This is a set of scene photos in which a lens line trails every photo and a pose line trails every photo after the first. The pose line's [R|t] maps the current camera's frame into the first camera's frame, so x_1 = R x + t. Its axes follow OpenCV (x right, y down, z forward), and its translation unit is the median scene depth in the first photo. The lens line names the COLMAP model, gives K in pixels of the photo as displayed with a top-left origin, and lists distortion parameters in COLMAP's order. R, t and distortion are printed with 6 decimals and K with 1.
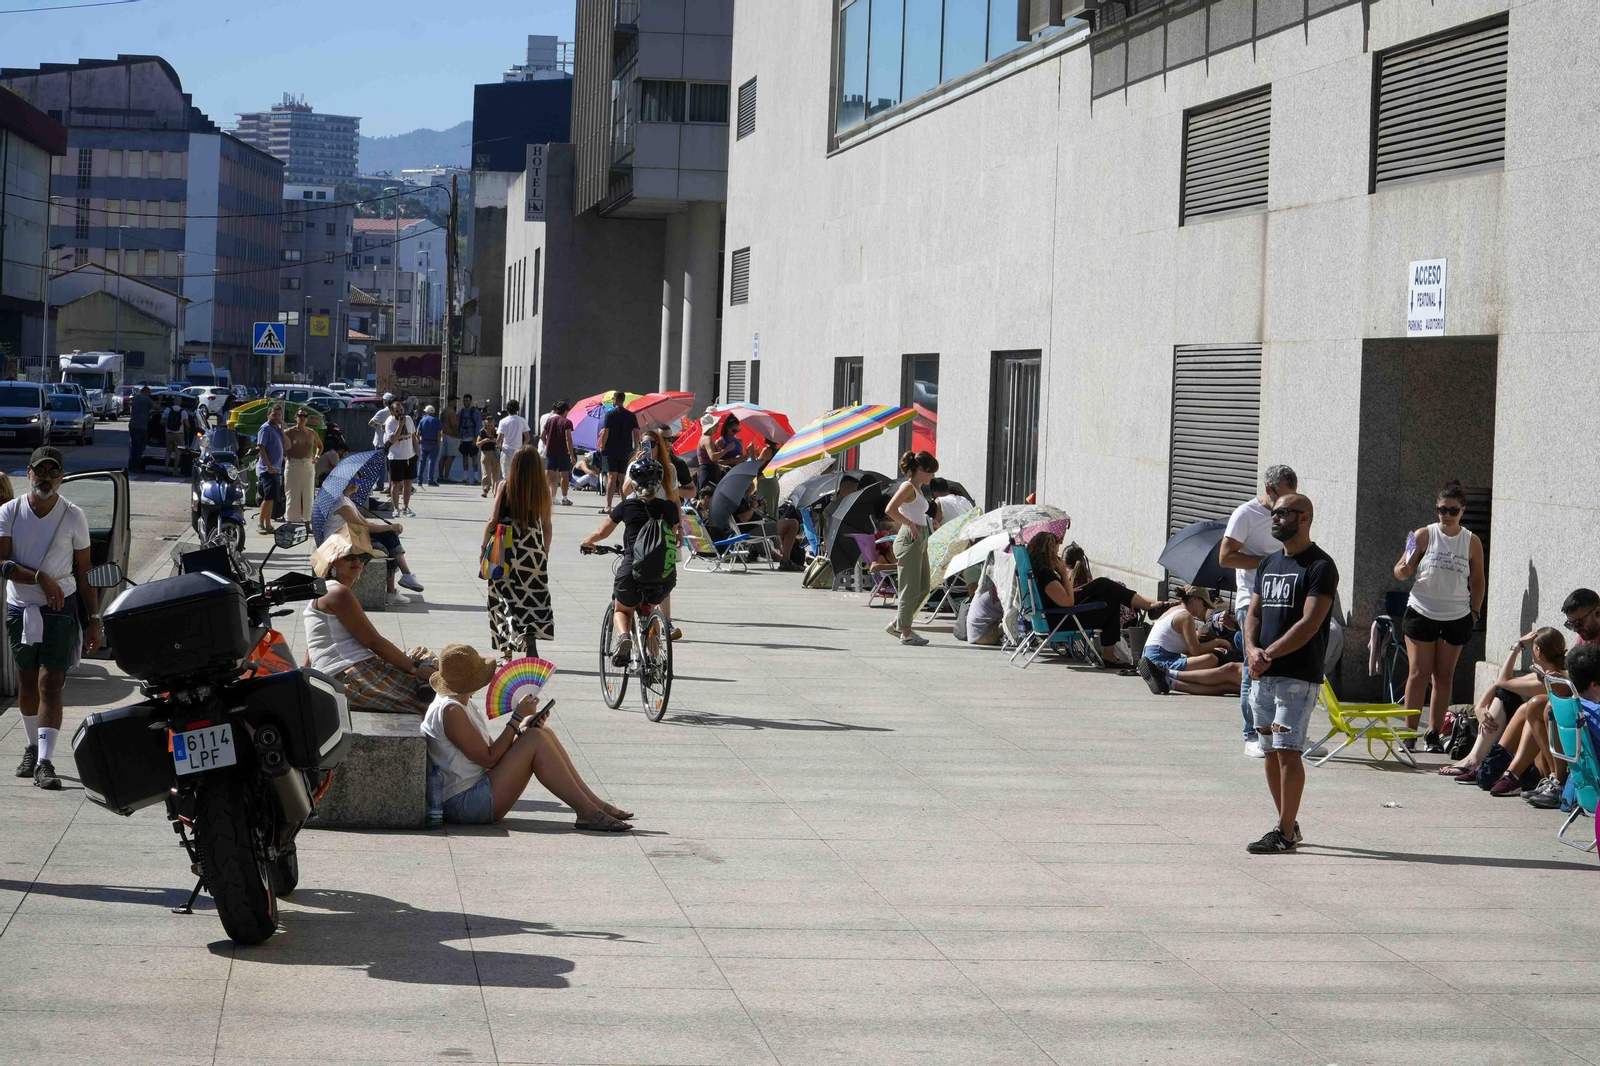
lens RADIAL K [[4441.9, 0, 796.4], [0, 4441.9, 537.2], [0, 0, 1]] dist [-0.383518, 0.000000]
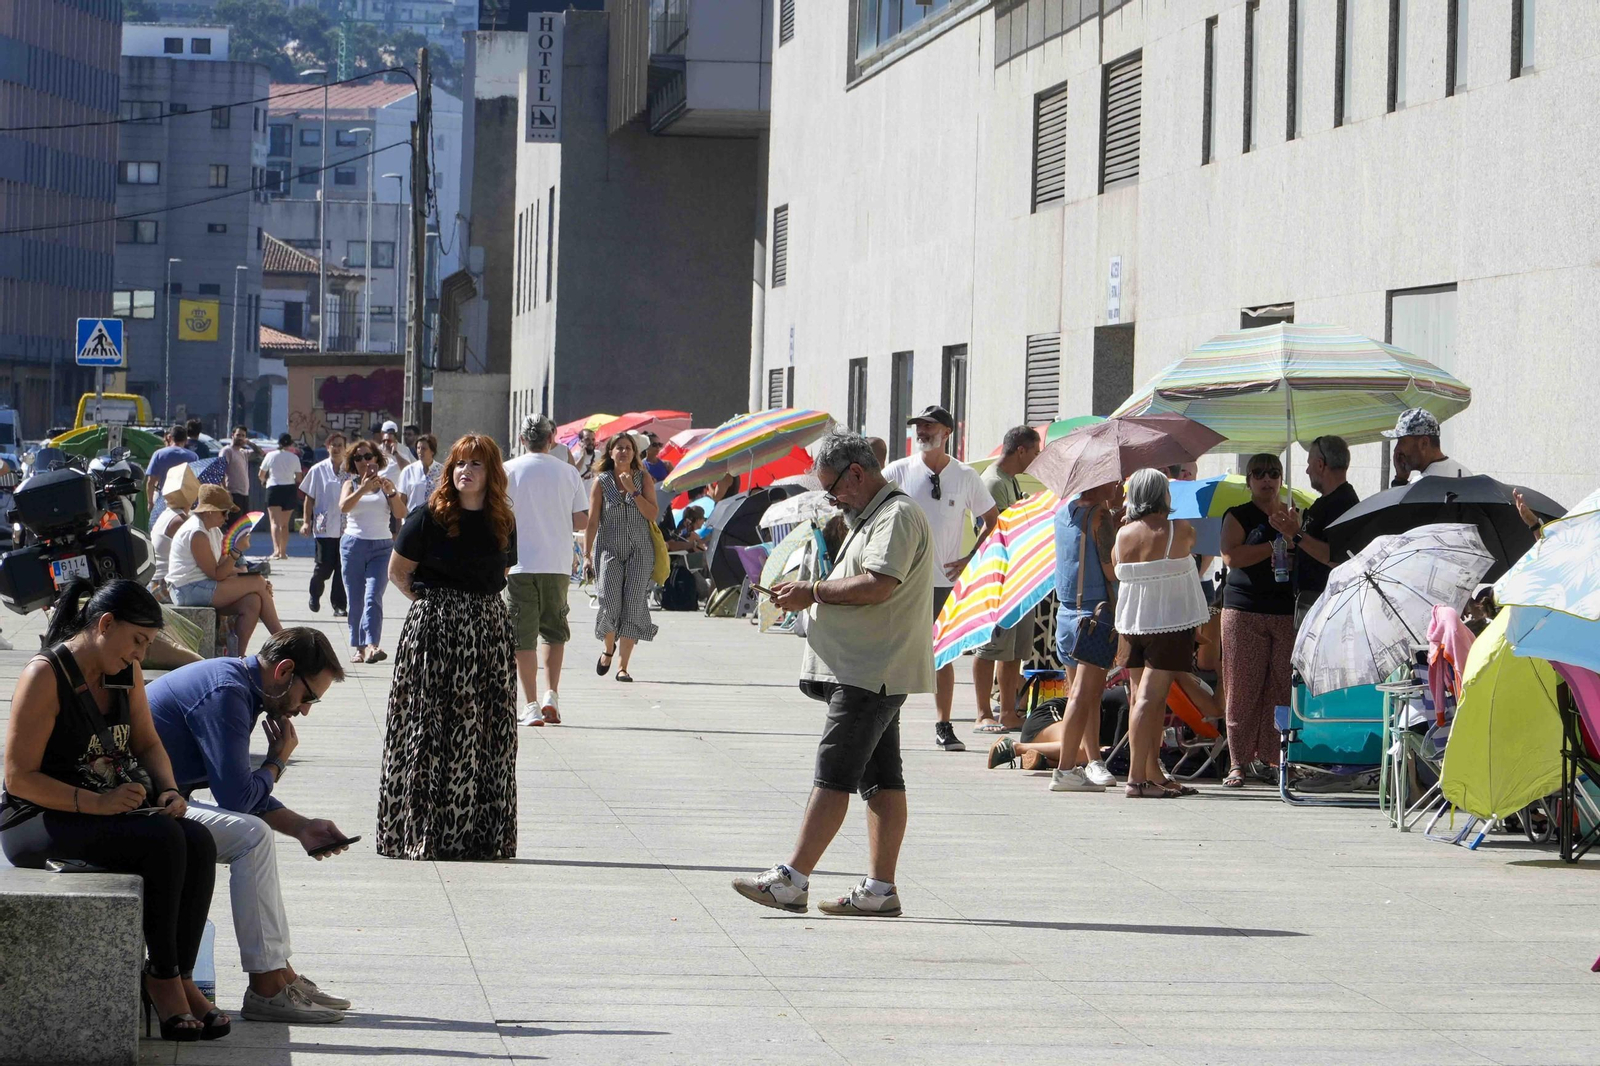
lens RADIAL K [[10387.8, 0, 784.1], [0, 10387.8, 462.9], [0, 0, 1]] dist [-1.326424, 0.000000]
pose [[0.998611, -0.008781, -0.051951, 0.045888], [0.007059, 0.999422, -0.033256, 0.018307], [0.052213, 0.032843, 0.998096, -0.390363]]
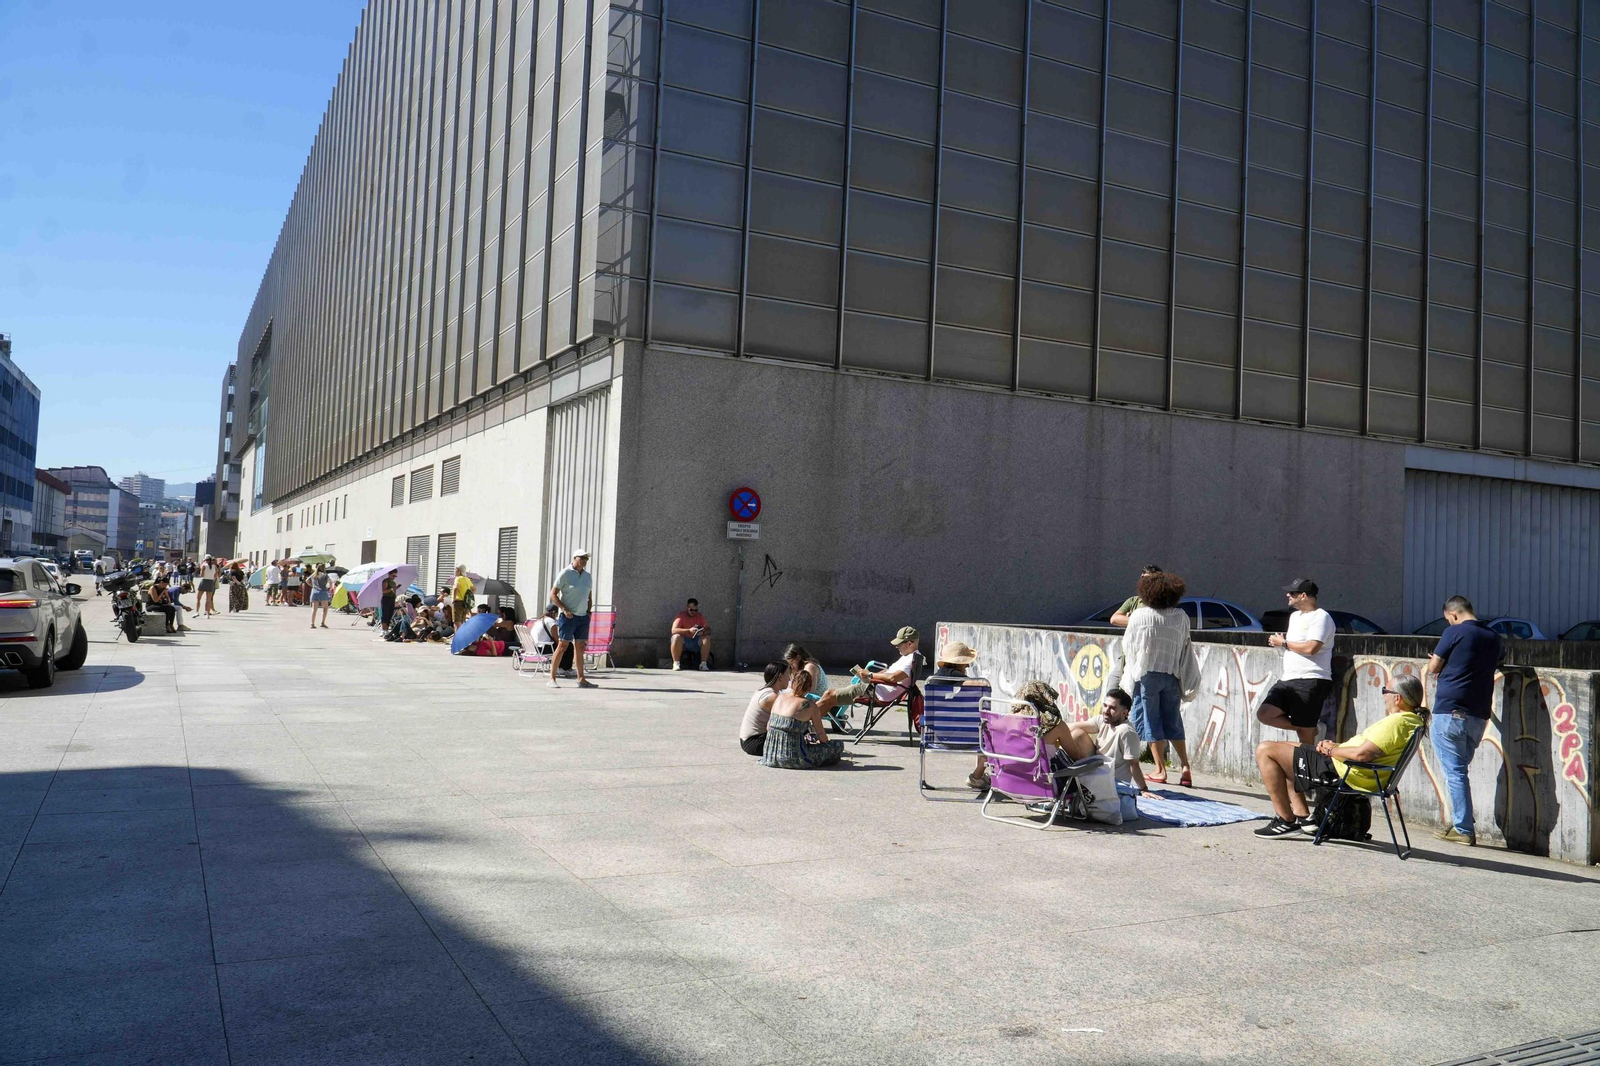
lens RADIAL K [[1284.0, 0, 795.2], [0, 1284.0, 531.9], [0, 0, 1]] dist [0.016126, -0.042063]
pose [[0.936602, 0.017623, 0.349953, 0.045123], [0.003883, 0.998151, -0.060657, 0.019576], [-0.350375, 0.058171, 0.934802, -0.420315]]
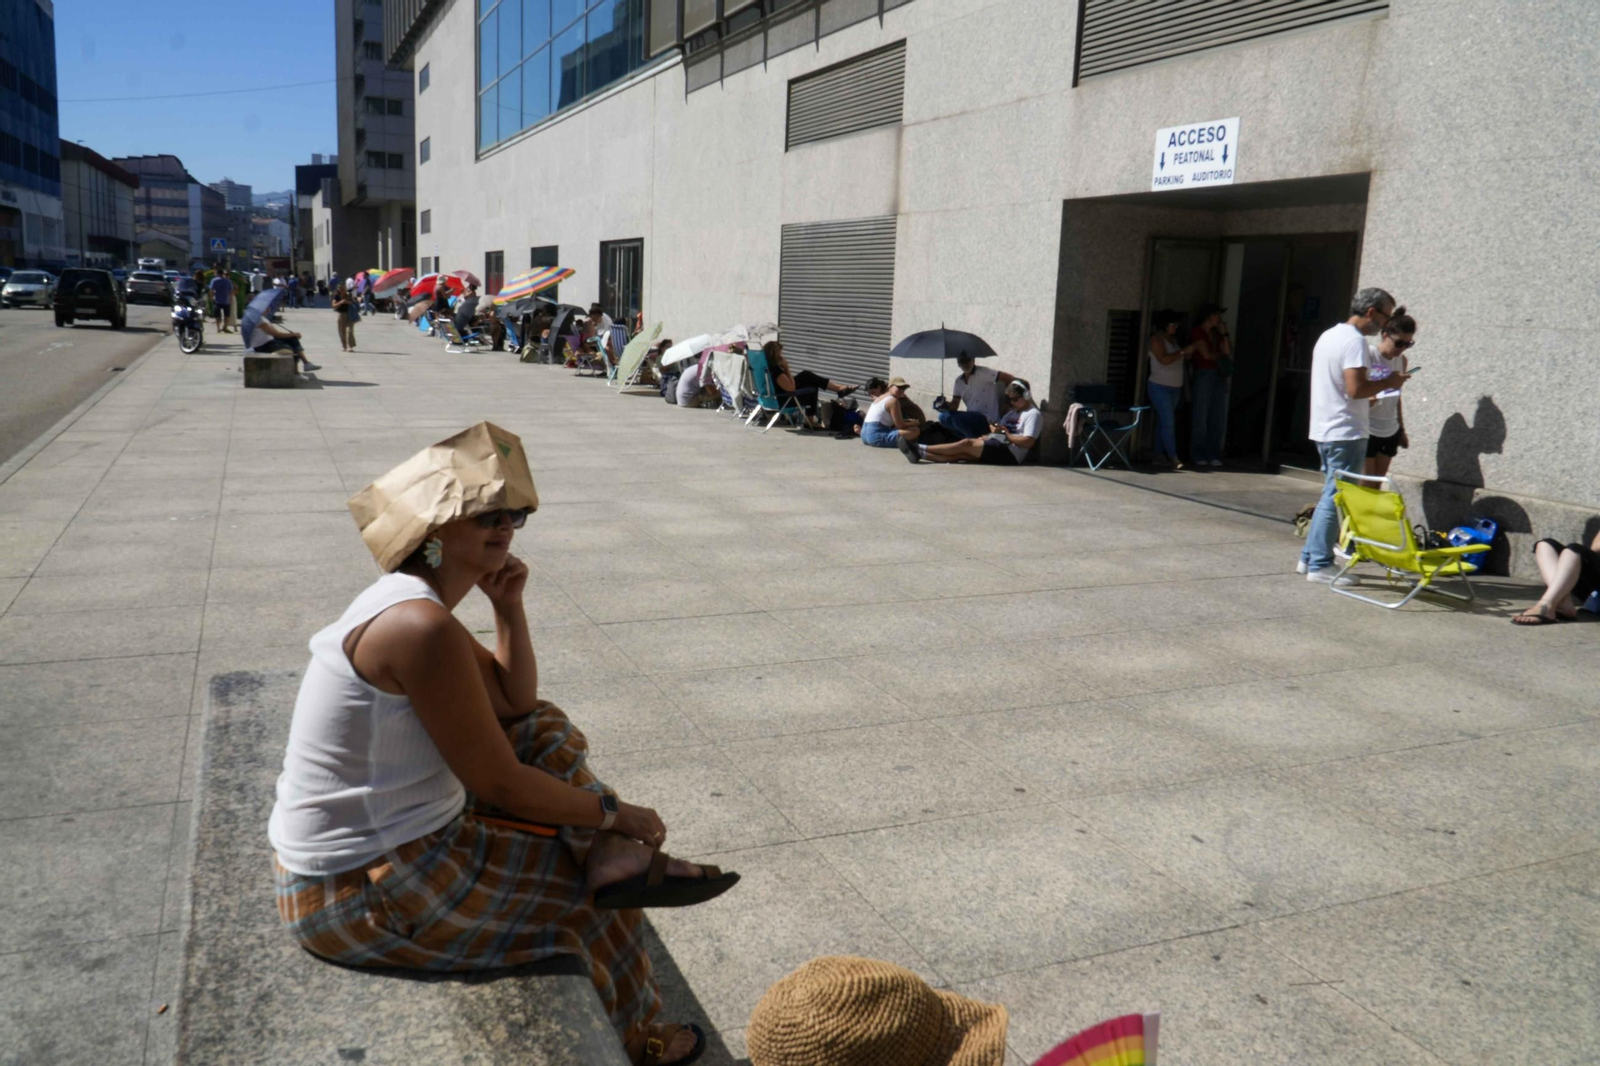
lens RADIAL K [[1284.0, 0, 801.2], [0, 1284.0, 526.8], [0, 0, 1]] dist [0.016126, -0.042063]
pose [[0.956950, -0.049454, 0.286010, -0.016640], [0.004136, 0.987601, 0.156928, -0.001934], [-0.290224, -0.148990, 0.945289, 0.156612]]
